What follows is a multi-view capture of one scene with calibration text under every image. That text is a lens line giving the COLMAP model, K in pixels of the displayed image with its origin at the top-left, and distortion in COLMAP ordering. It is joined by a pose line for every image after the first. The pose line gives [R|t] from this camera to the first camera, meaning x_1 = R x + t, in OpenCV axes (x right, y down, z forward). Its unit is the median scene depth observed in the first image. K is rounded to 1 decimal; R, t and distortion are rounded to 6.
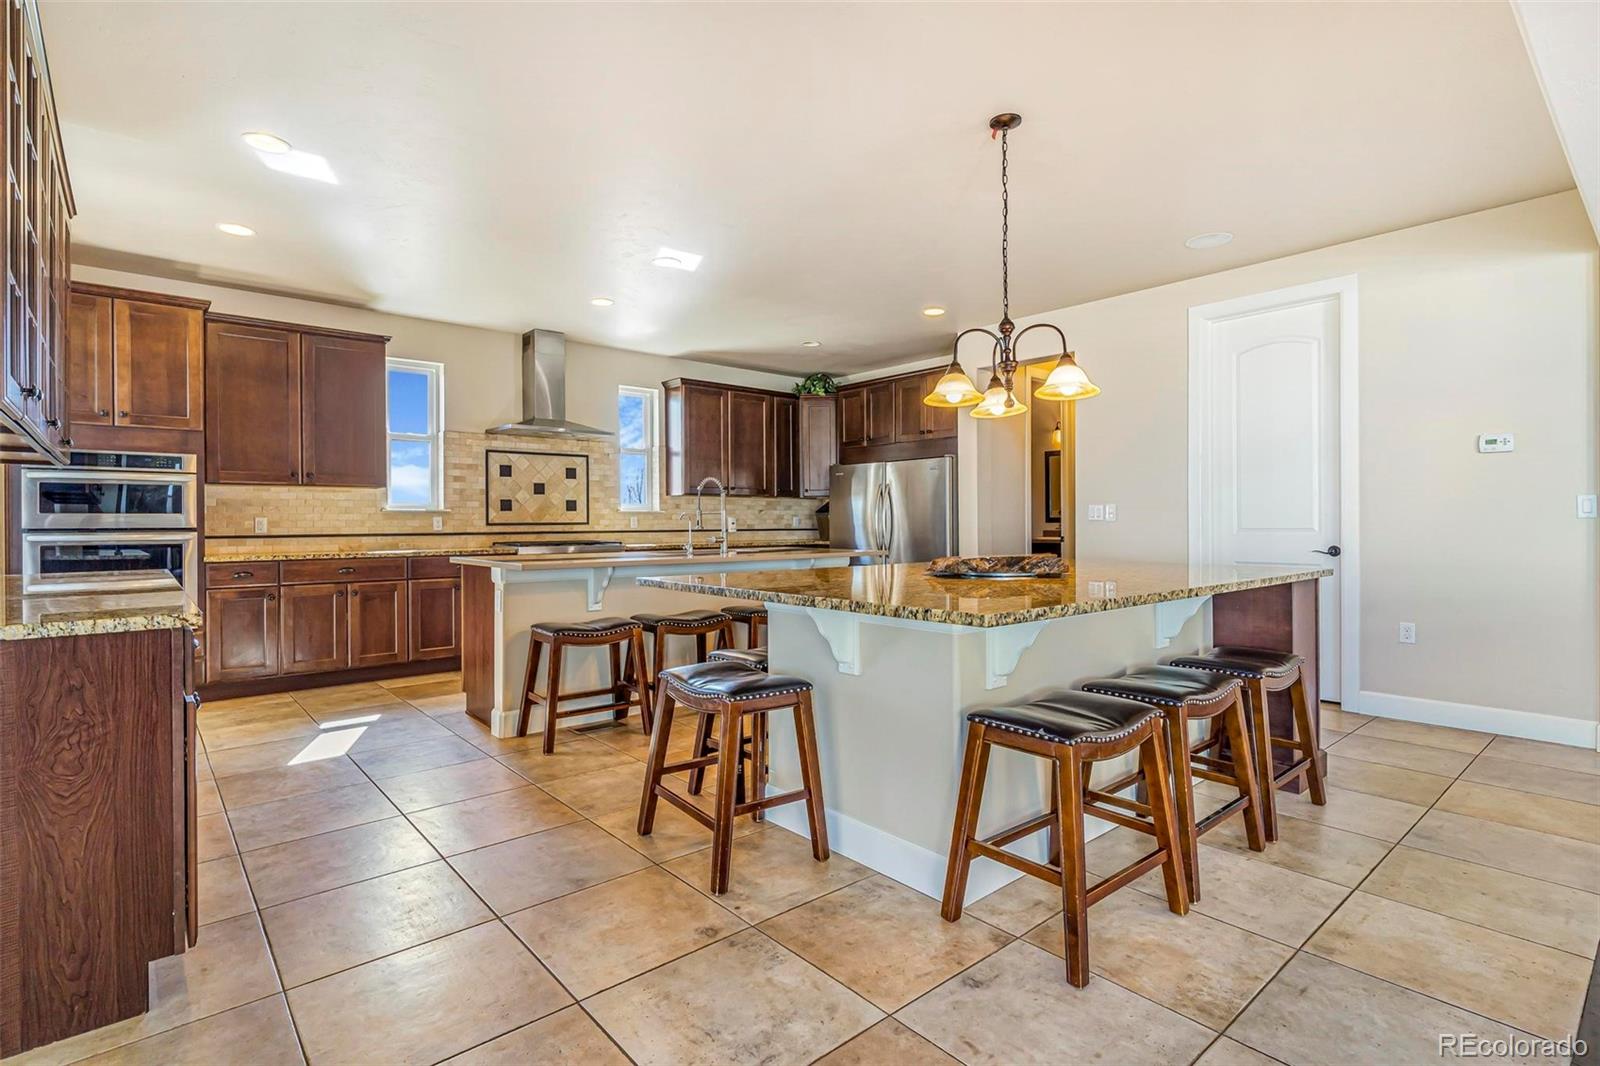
lens RADIAL K [[773.8, 0, 795.9], [0, 773.8, 522.4], [0, 0, 1]] dist [0.002594, -0.000147]
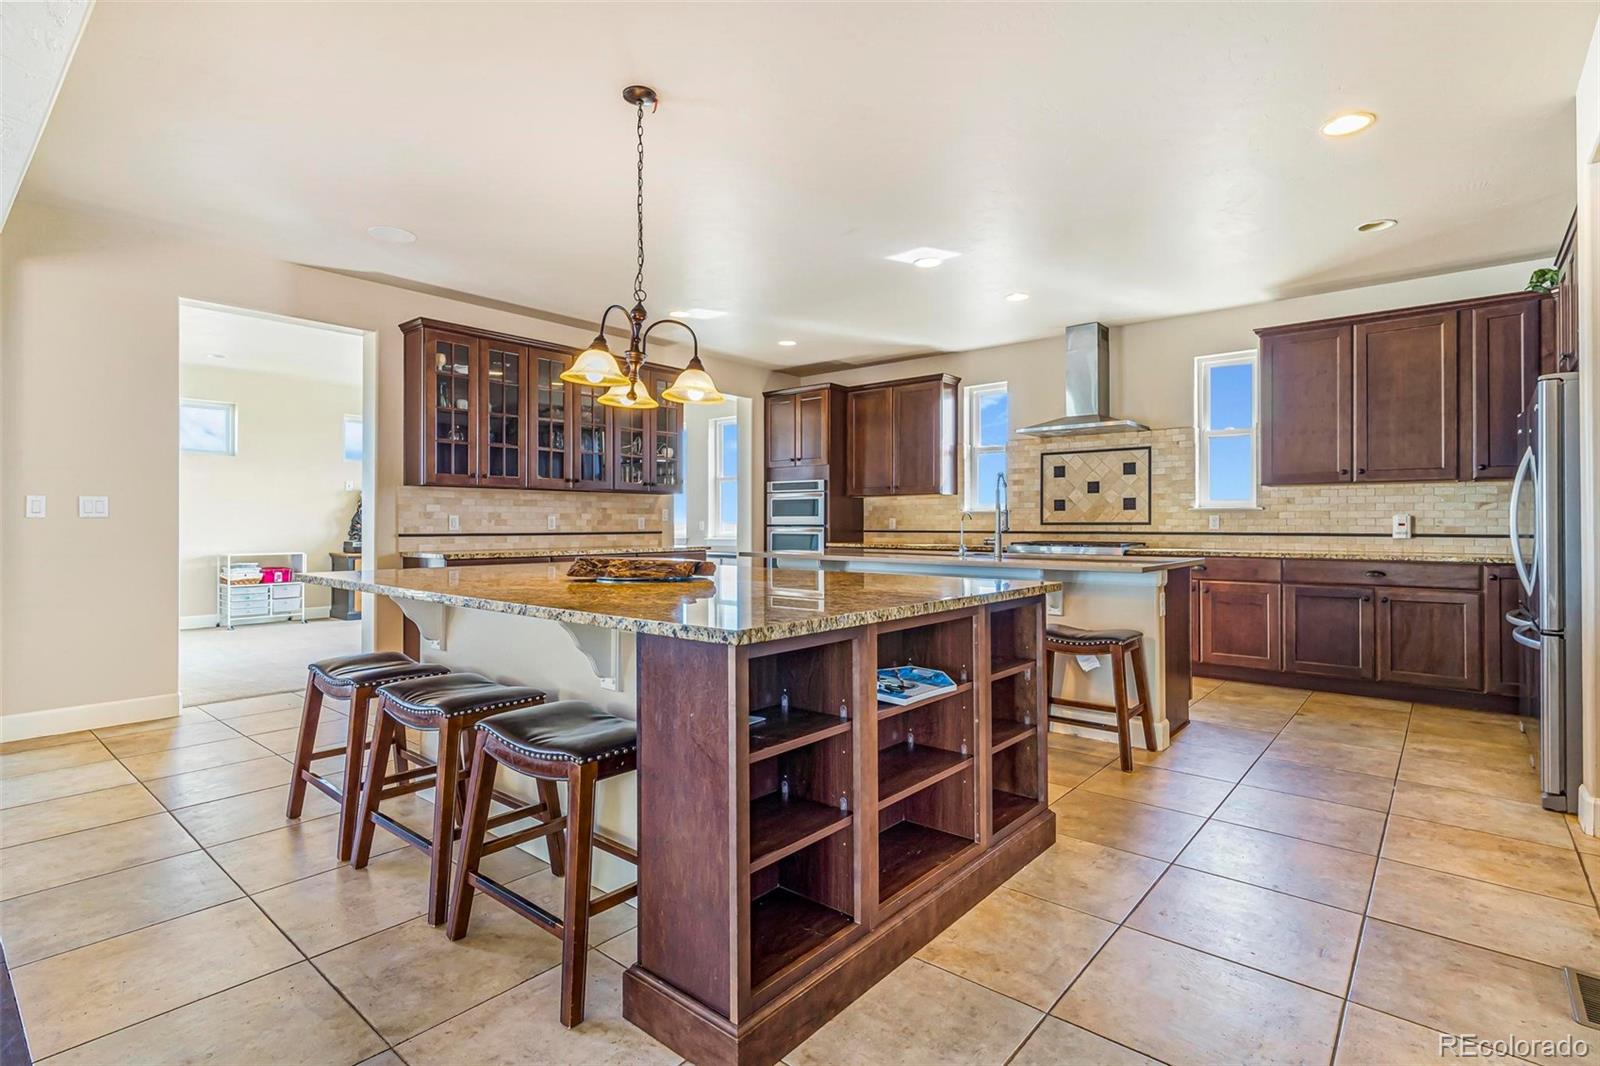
lens RADIAL K [[773.8, 0, 798.3], [0, 773.8, 525.1], [0, 0, 1]] dist [0.002594, -0.000147]
pose [[0.164014, 0.005784, -0.986441, 0.569439], [-0.001104, 0.999983, 0.005680, -0.001198], [0.986457, 0.000157, 0.164018, 0.482427]]
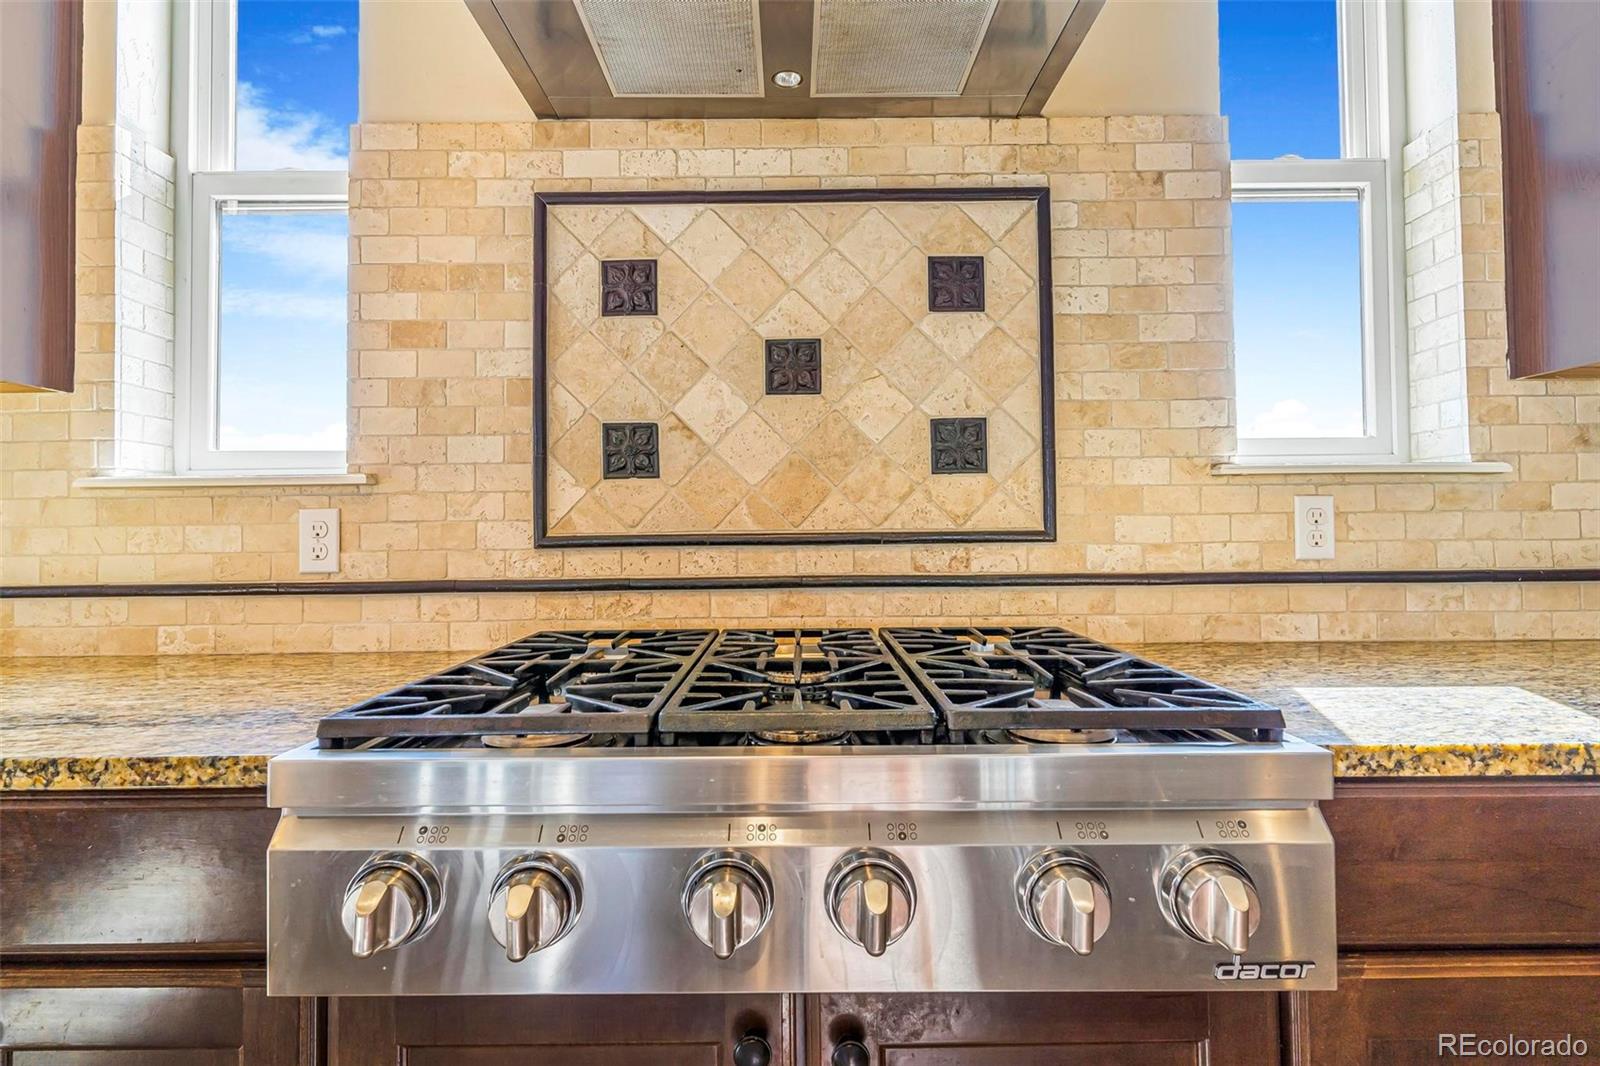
lens RADIAL K [[773.8, 0, 798.9], [0, 773.8, 525.4], [0, 0, 1]] dist [0.002594, -0.000147]
pose [[0.761500, -0.016828, -0.647946, -0.201066], [0.007565, 0.999826, -0.017076, 0.001979], [0.648120, 0.008102, 0.761495, 0.855298]]
